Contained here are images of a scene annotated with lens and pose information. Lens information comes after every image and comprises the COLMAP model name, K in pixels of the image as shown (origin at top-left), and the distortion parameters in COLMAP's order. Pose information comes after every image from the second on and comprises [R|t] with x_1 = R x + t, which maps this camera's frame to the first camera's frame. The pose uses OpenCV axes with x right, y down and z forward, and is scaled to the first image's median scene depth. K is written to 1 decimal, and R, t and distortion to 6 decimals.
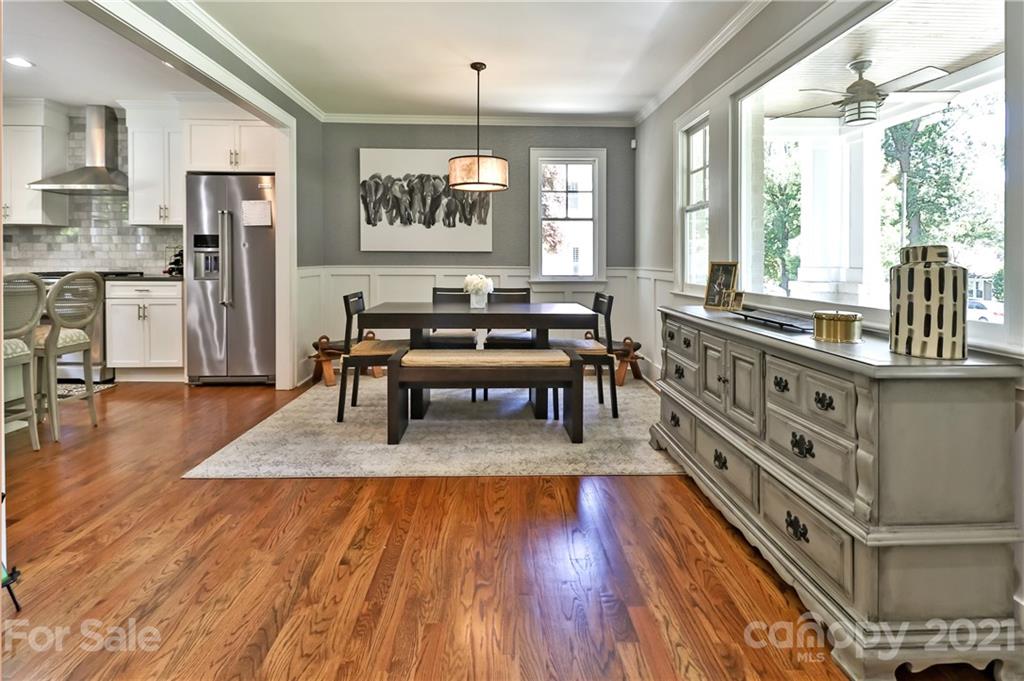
lens RADIAL K [[547.0, 0, 470.0], [0, 547.0, 266.1], [0, 0, 1]] dist [-0.001933, -0.001329]
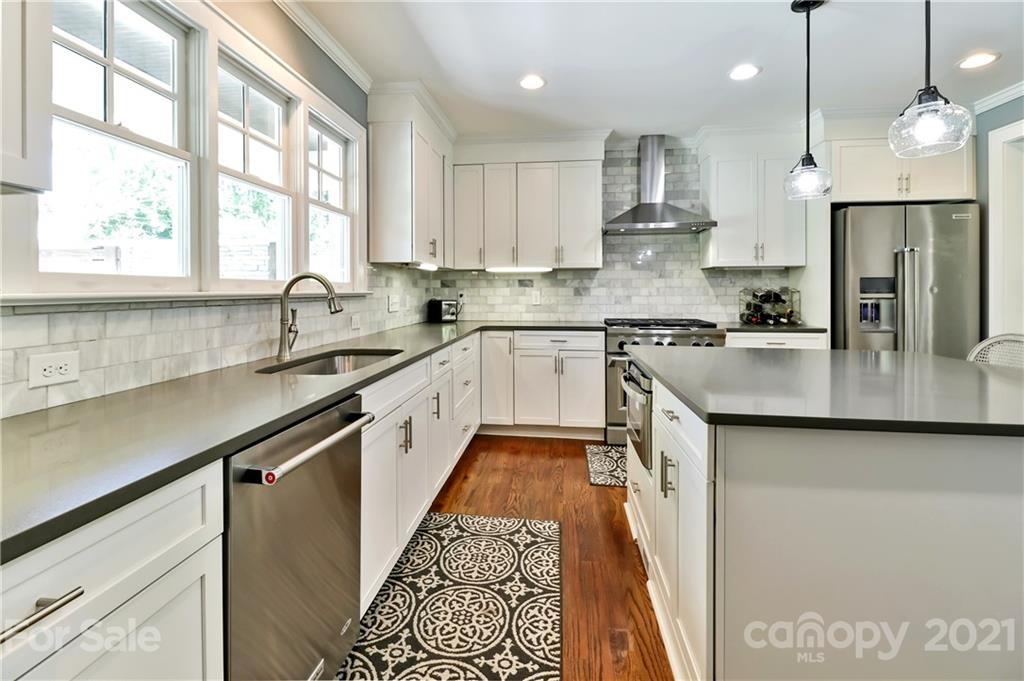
lens RADIAL K [[464.5, 0, 486.1], [0, 464.5, 303.2], [0, 0, 1]] dist [-0.004822, -0.001516]
pose [[0.992077, -0.004576, -0.125545, -0.874952], [0.005777, 0.999941, 0.009202, -0.024863], [0.125496, -0.009854, 0.992045, 0.201416]]
